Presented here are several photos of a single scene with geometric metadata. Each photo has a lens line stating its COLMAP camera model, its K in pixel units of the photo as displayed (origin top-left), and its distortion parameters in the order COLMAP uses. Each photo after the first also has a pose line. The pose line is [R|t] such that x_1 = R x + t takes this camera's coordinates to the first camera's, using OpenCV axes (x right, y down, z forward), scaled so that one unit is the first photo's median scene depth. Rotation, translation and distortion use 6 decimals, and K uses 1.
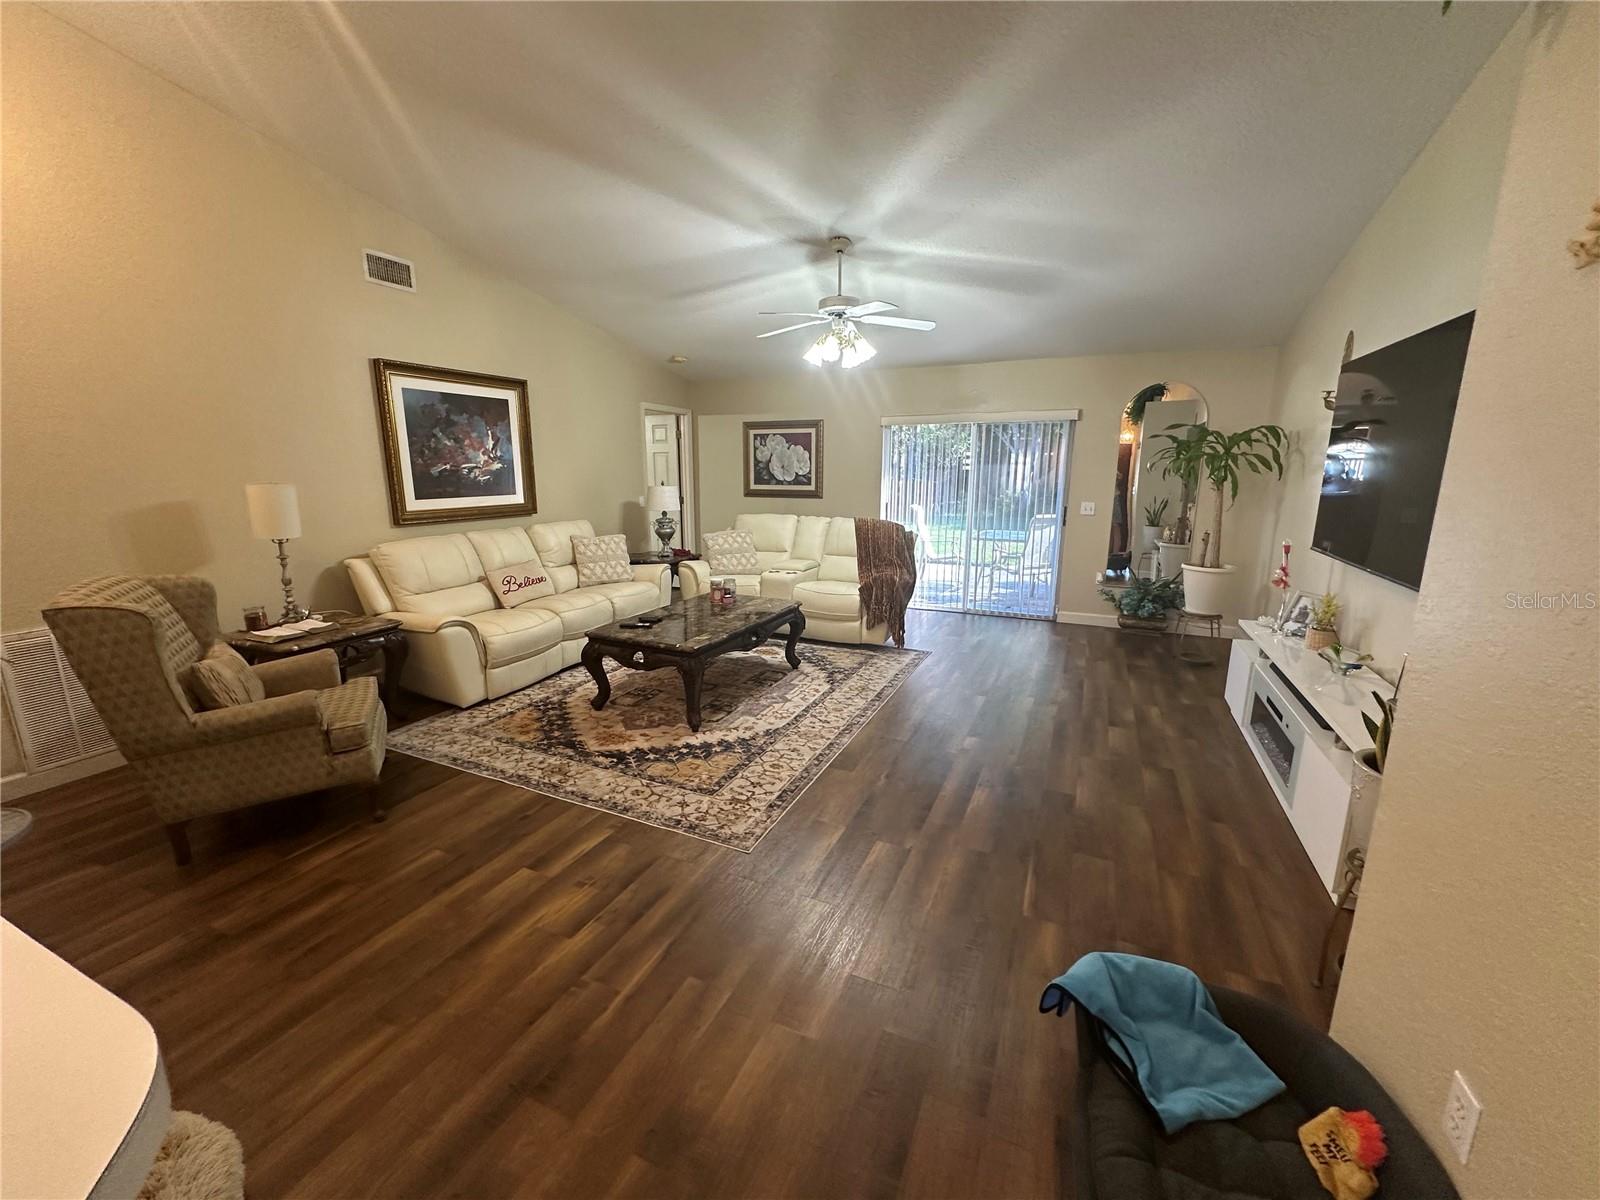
lens RADIAL K [[637.1, 0, 800.0], [0, 637.1, 600.0], [0, 0, 1]] dist [-0.004485, 0.001038]
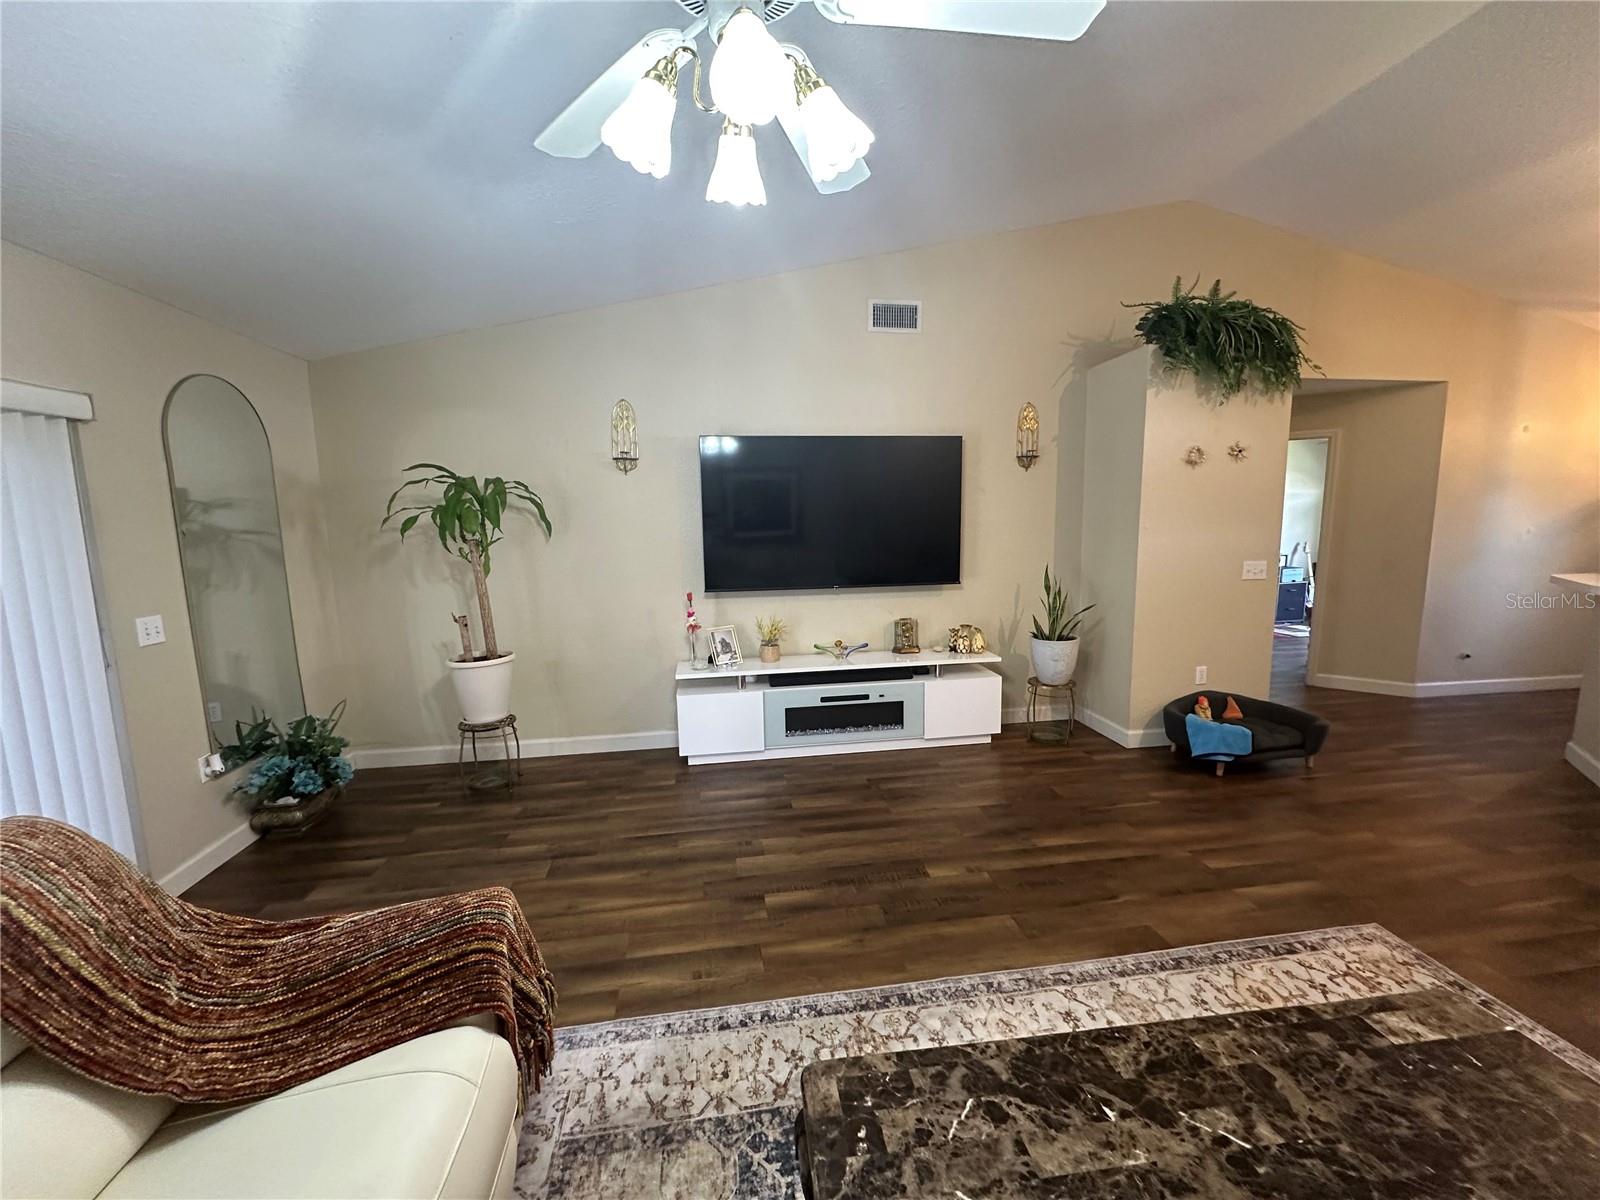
lens RADIAL K [[637.1, 0, 800.0], [0, 637.1, 600.0], [0, 0, 1]] dist [-0.004485, 0.001038]
pose [[-0.543656, -0.102486, 0.833028, -0.211483], [0.190671, 0.951485, 0.241496, -0.265565], [-0.817363, 0.290125, -0.497739, 1.225629]]
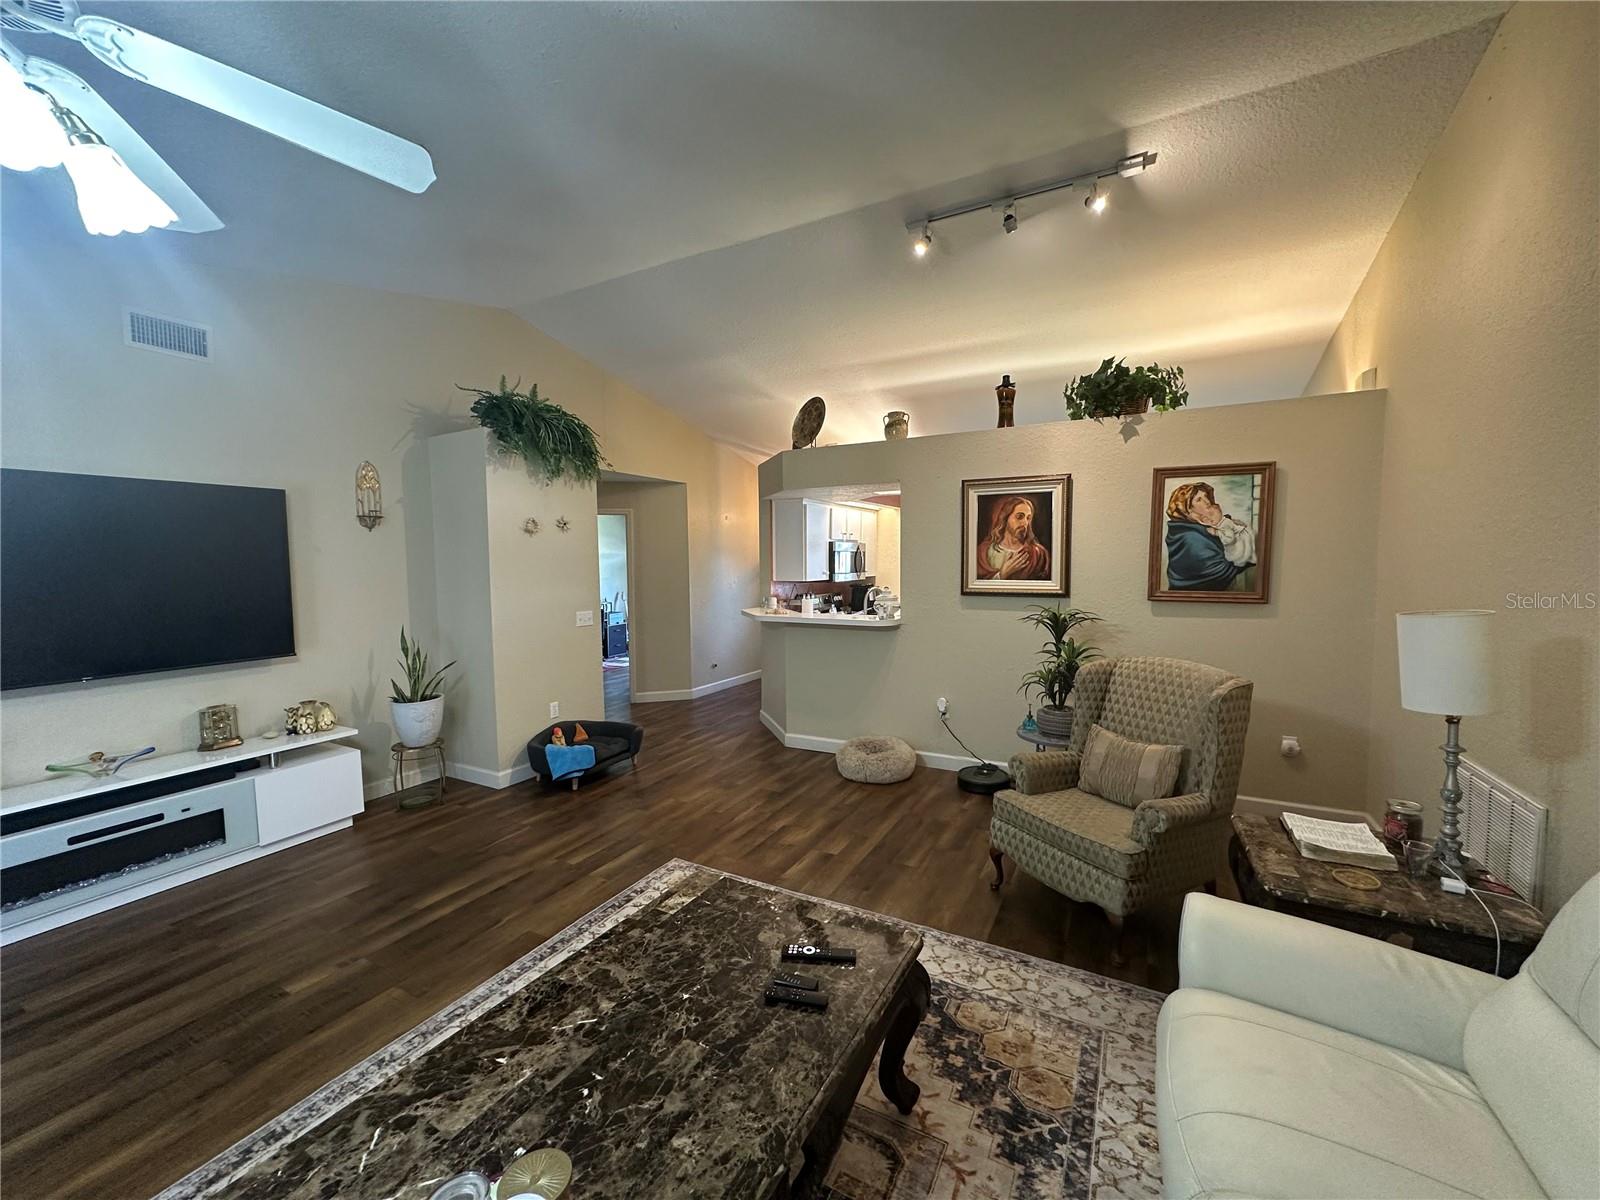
lens RADIAL K [[637.1, 0, 800.0], [0, 637.1, 600.0], [0, 0, 1]] dist [-0.004485, 0.001038]
pose [[-0.998025, 0.006504, 0.062474, -0.262427], [0.023211, 0.962409, 0.270610, -0.295685], [-0.058366, 0.271526, -0.960660, 1.297289]]
